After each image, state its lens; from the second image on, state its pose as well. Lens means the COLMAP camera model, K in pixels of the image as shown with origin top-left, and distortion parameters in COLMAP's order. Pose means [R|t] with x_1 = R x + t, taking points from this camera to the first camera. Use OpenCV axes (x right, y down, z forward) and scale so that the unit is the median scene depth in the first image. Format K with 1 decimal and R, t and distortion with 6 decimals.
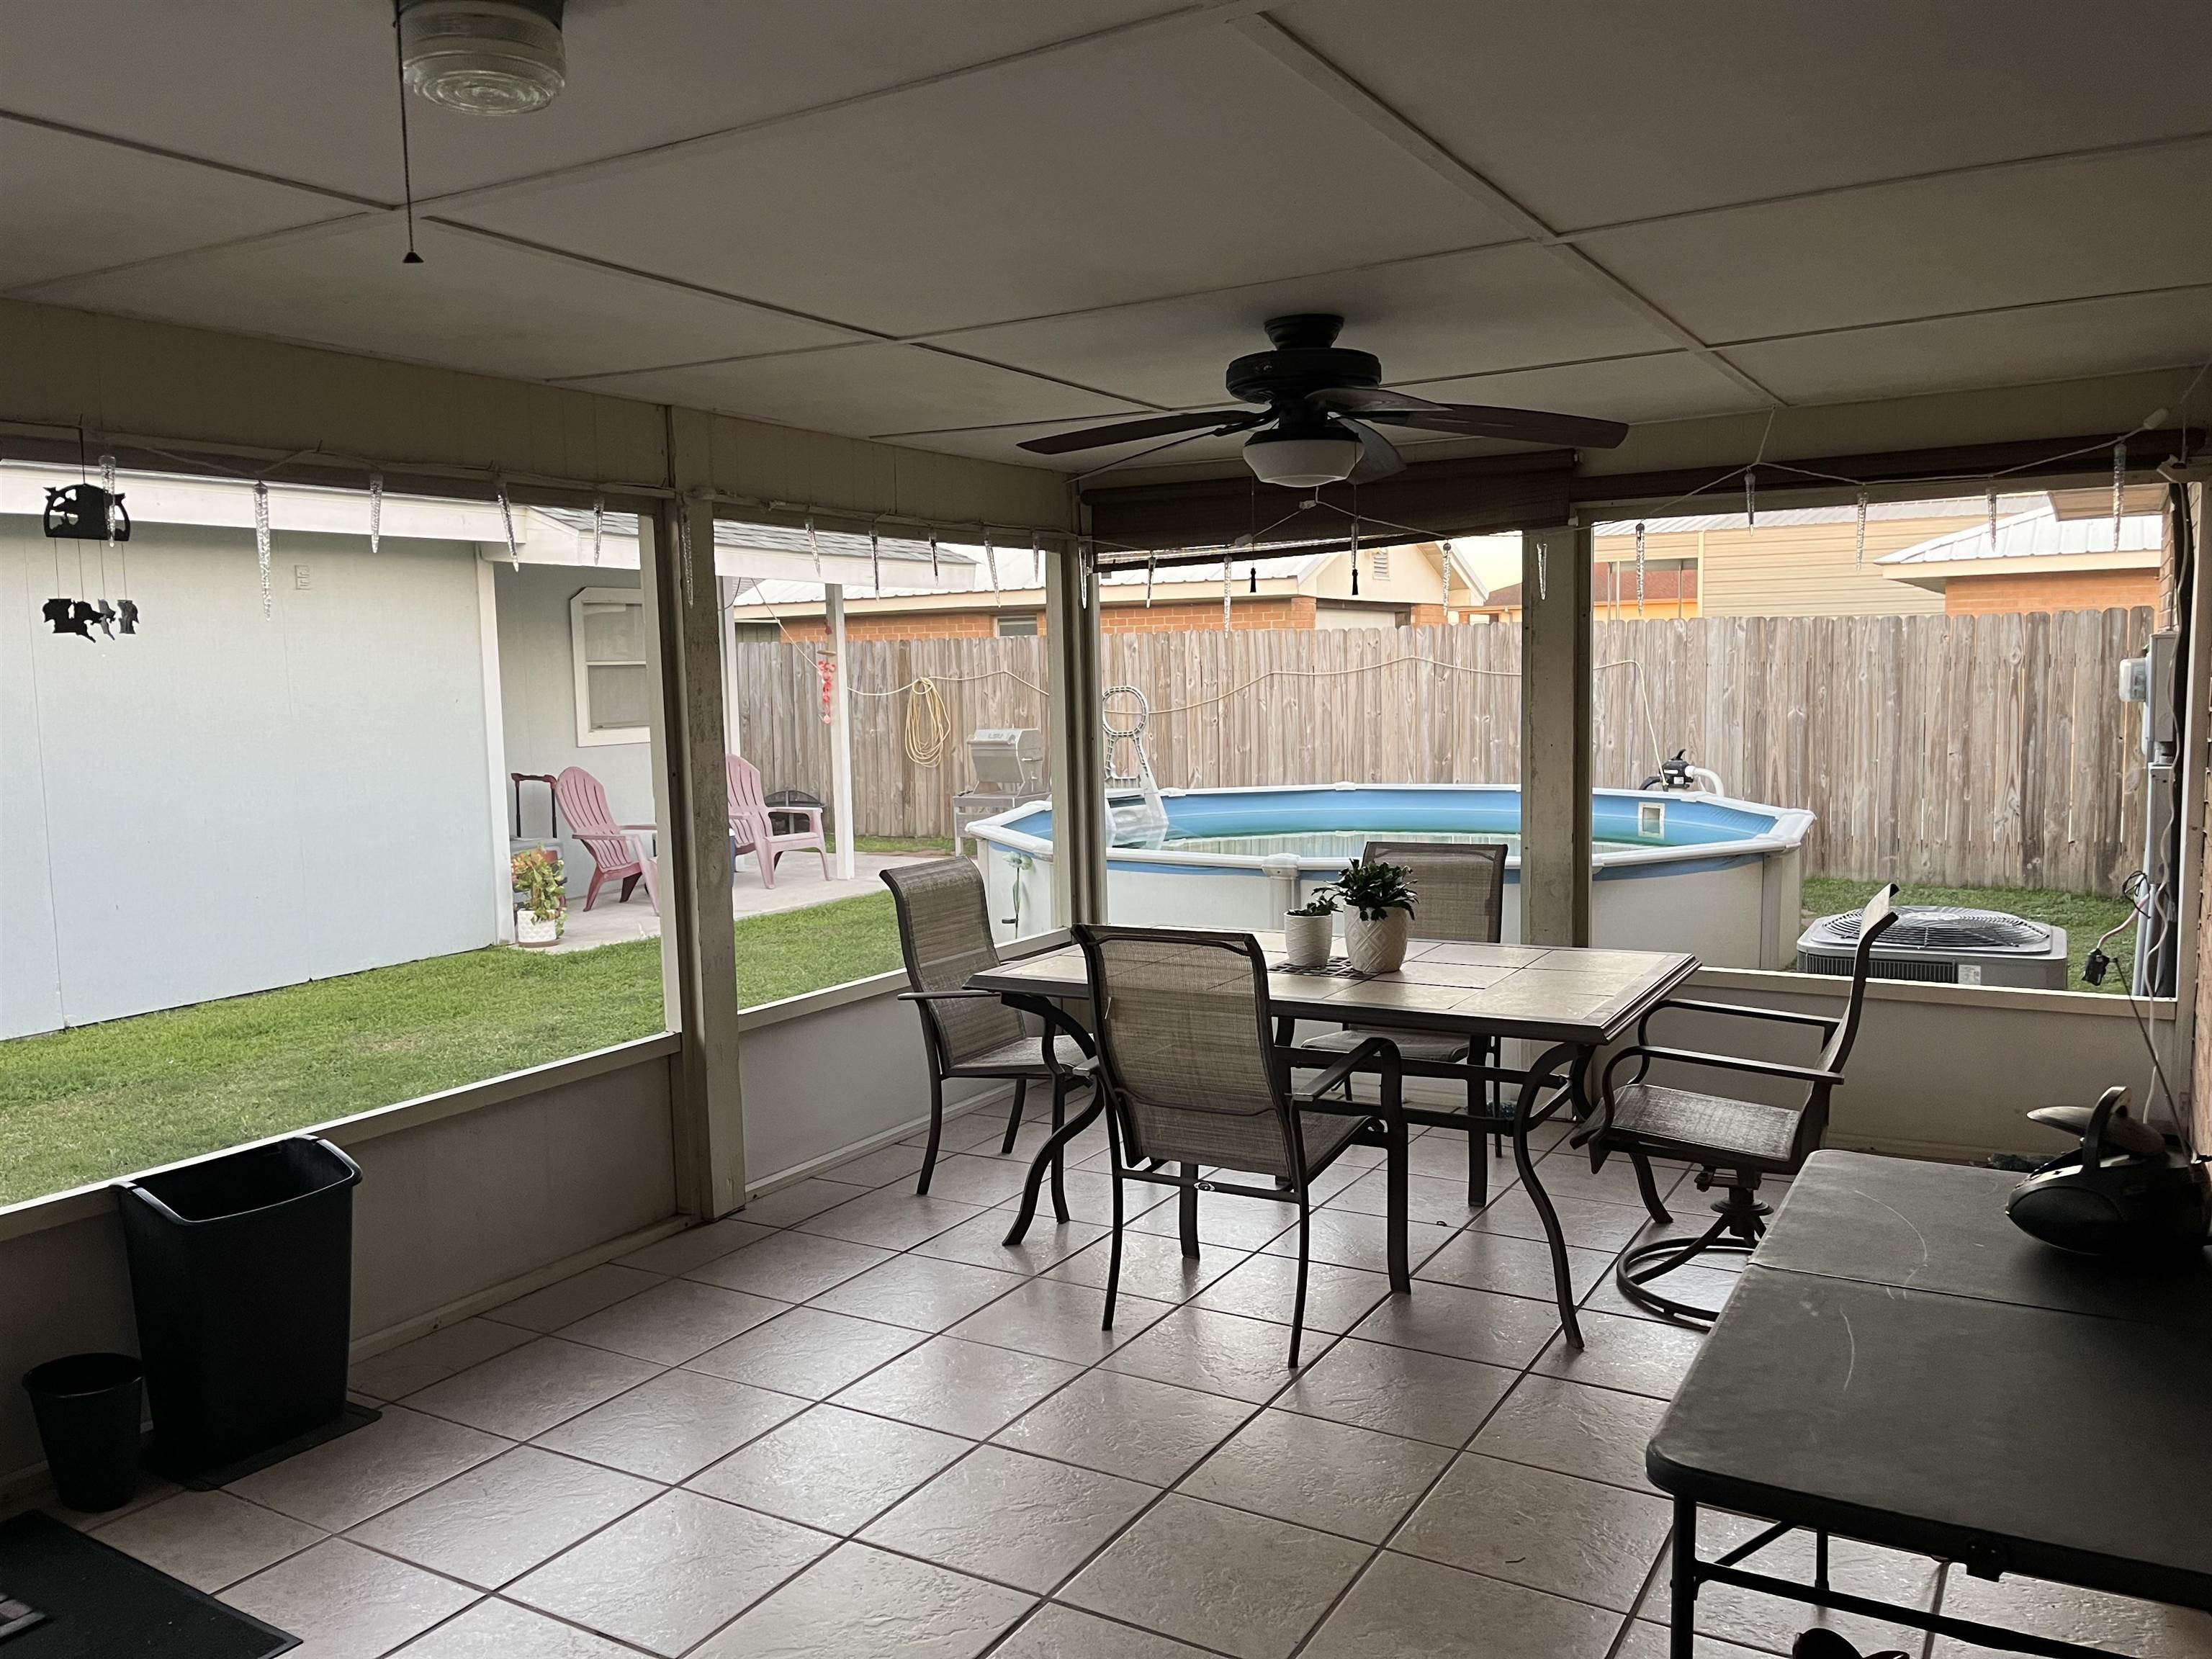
lens RADIAL K [[1685.5, 0, 1103.2], [0, 1685.5, 822.1], [0, 0, 1]] dist [0.067090, -0.037069]
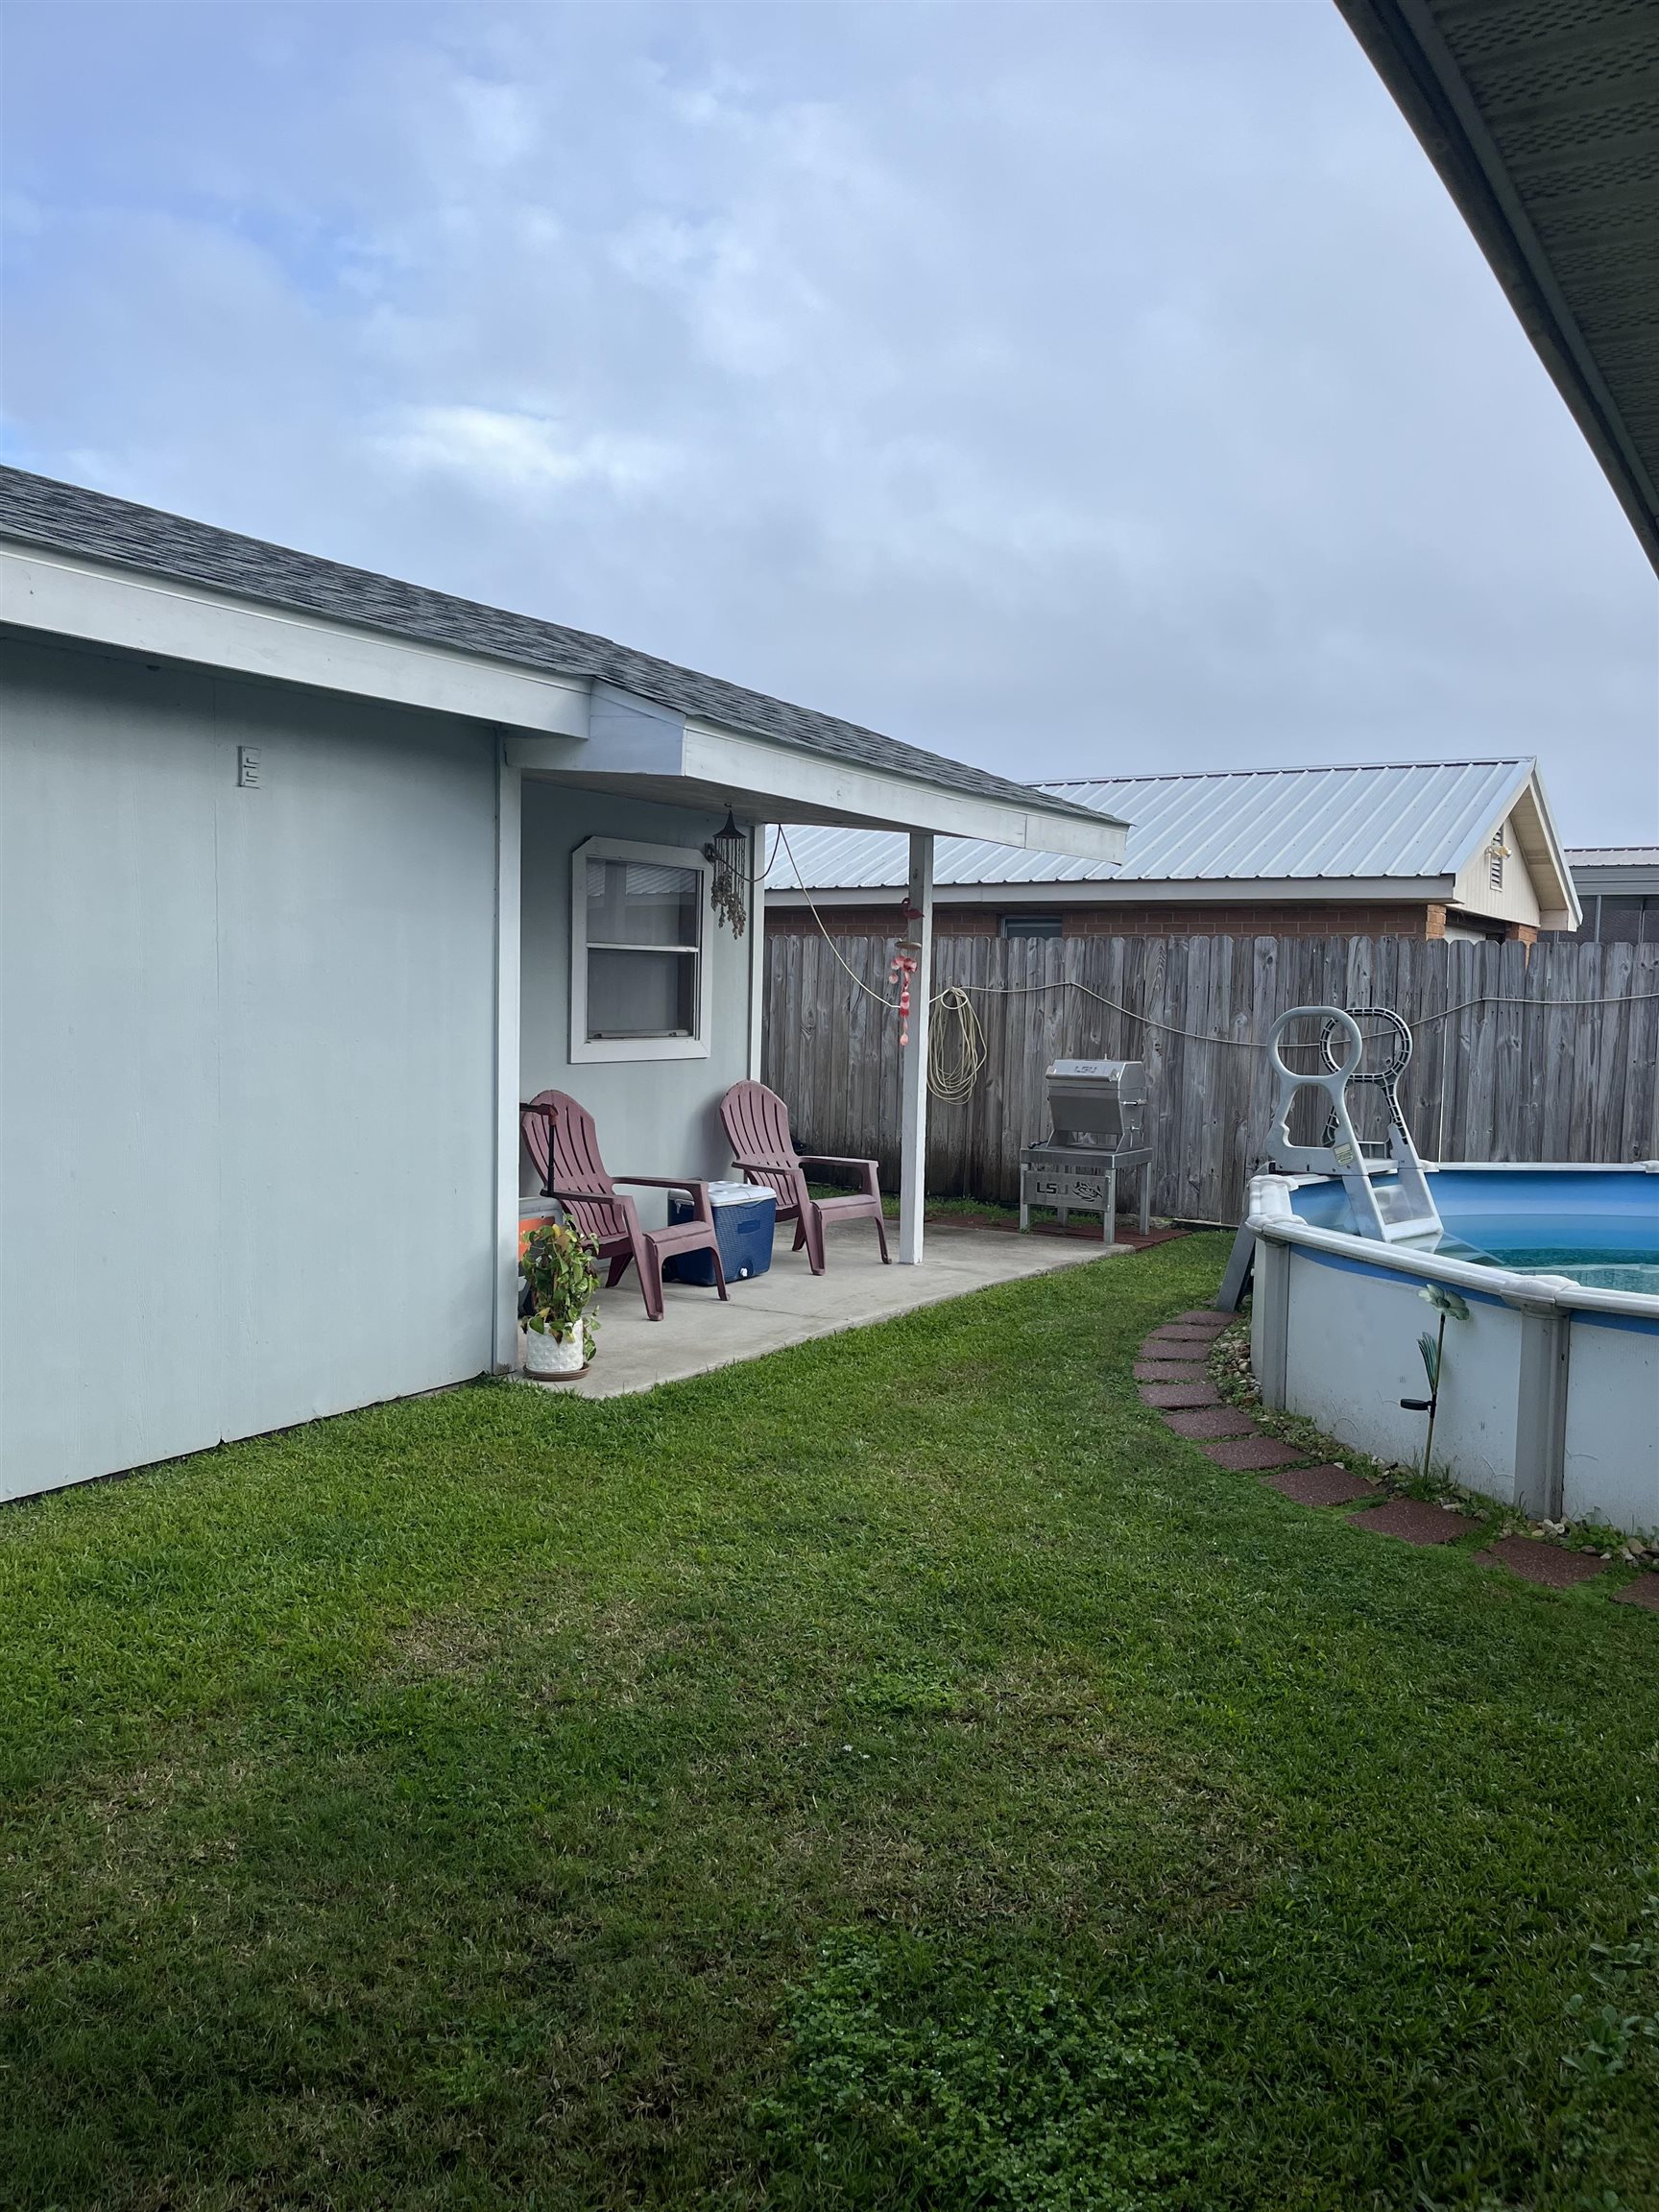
lens RADIAL K [[1685.5, 0, 831.7], [0, 1685.5, 1115.3], [0, 0, 1]] dist [0.067090, -0.037069]
pose [[0.998645, 0.045474, -0.025286, -0.161081], [-0.045911, 0.998802, -0.016949, -0.013915], [0.024485, 0.018087, 0.999537, 0.269676]]
